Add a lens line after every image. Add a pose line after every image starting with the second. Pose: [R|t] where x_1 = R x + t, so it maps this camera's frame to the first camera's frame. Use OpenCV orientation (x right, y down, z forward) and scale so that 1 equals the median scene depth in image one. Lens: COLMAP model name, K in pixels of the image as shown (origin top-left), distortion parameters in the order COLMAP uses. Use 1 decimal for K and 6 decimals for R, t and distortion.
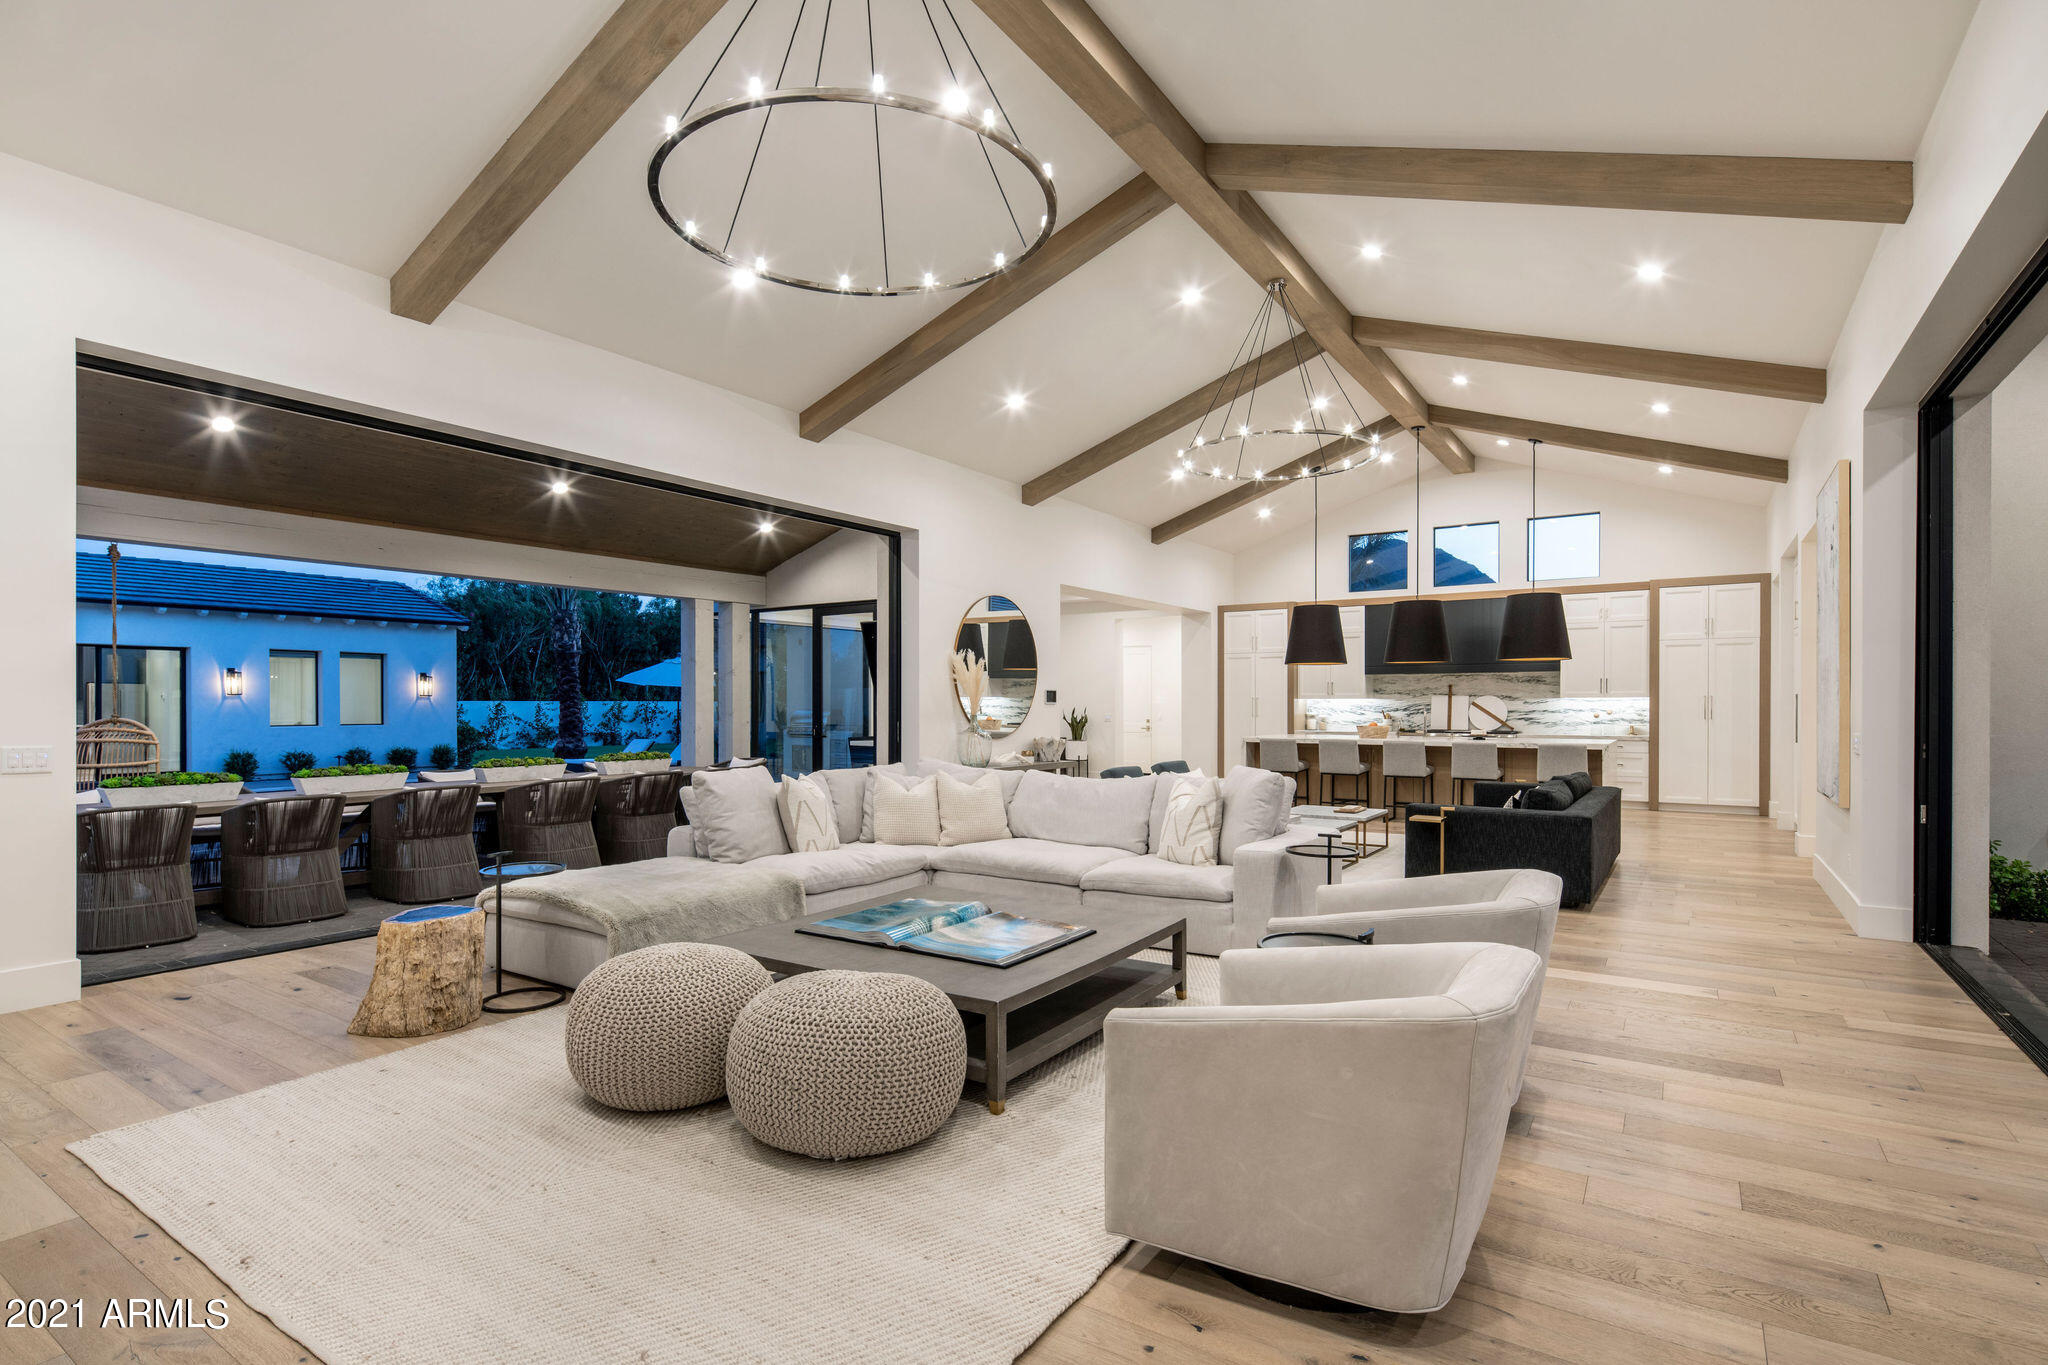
lens RADIAL K [[1024.1, 0, 1028.1], [0, 1024.1, 696.1], [0, 0, 1]] dist [-0.001325, -0.000257]
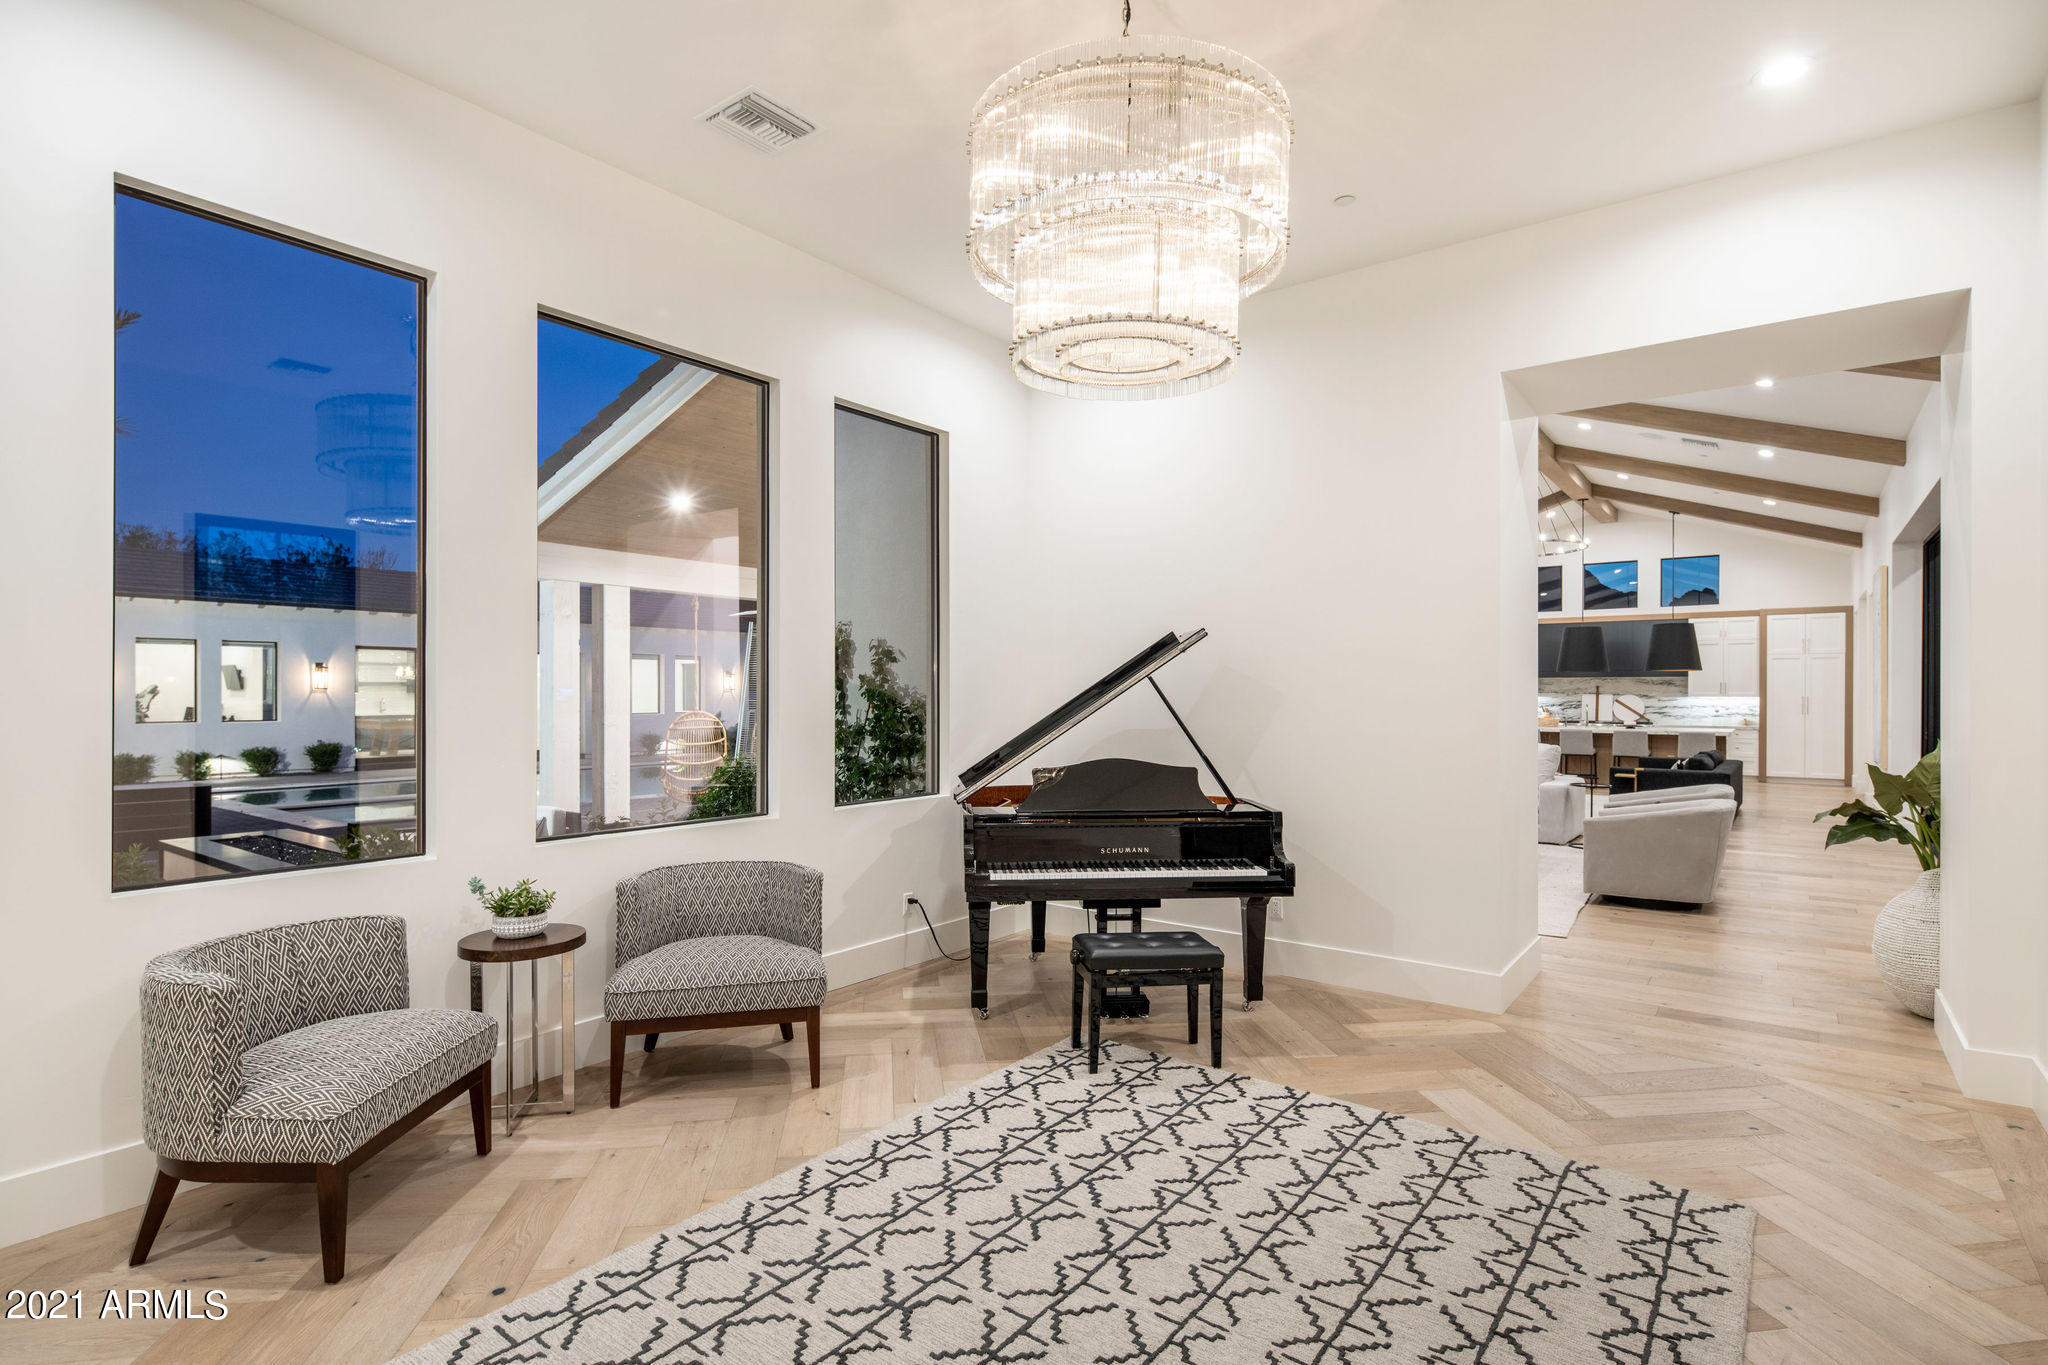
lens RADIAL K [[1042.2, 0, 1024.0], [0, 1042.2, 682.5], [0, 0, 1]] dist [-0.001483, 0.000012]
pose [[0.998112, 0.000906, -0.061414, -0.275062], [-0.000928, 1.000000, -0.000328, -0.017253], [0.061414, 0.000385, 0.998112, -0.427408]]
